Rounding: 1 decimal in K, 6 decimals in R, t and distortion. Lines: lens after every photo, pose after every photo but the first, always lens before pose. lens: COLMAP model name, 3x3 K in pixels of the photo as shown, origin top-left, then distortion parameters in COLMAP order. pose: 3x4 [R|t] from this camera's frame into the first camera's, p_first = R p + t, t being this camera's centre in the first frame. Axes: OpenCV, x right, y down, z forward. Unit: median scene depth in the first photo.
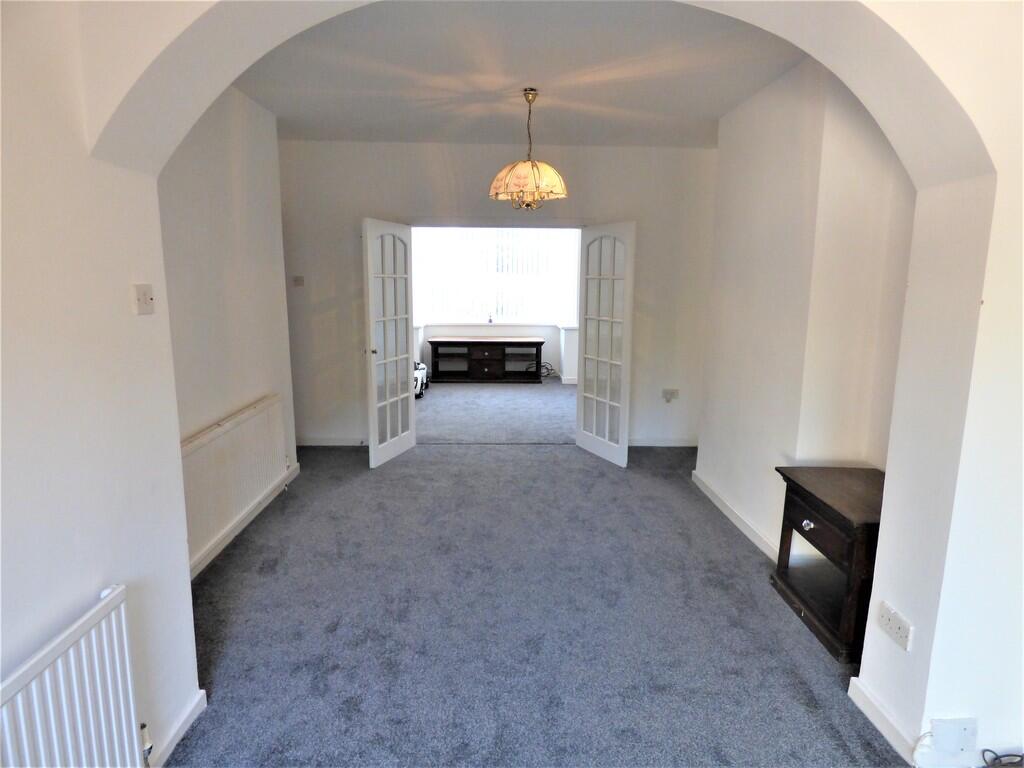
lens RADIAL K [[625.7, 0, 510.2], [0, 625.7, 381.0], [0, 0, 1]] dist [-0.016160, -0.003779]
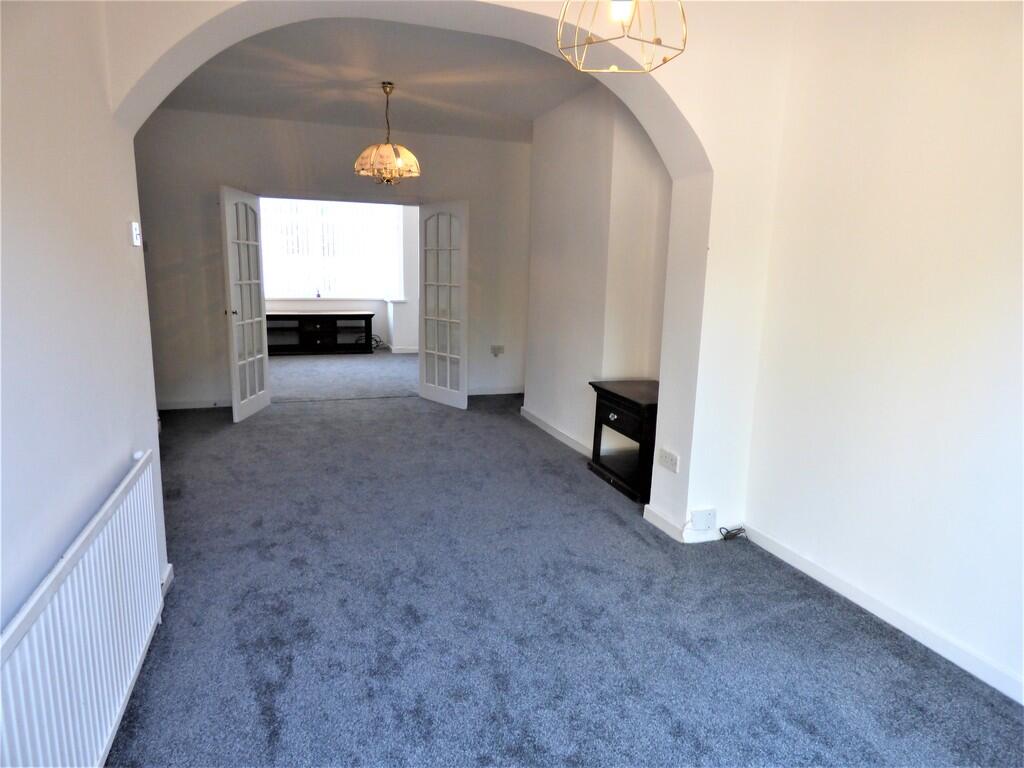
lens RADIAL K [[625.7, 0, 510.2], [0, 625.7, 381.0], [0, 0, 1]] dist [-0.016160, -0.003779]
pose [[0.951633, -0.040870, 0.304506, -0.127249], [0.035107, 0.999086, 0.024379, 0.078123], [-0.305224, -0.012510, 0.952198, -0.206189]]
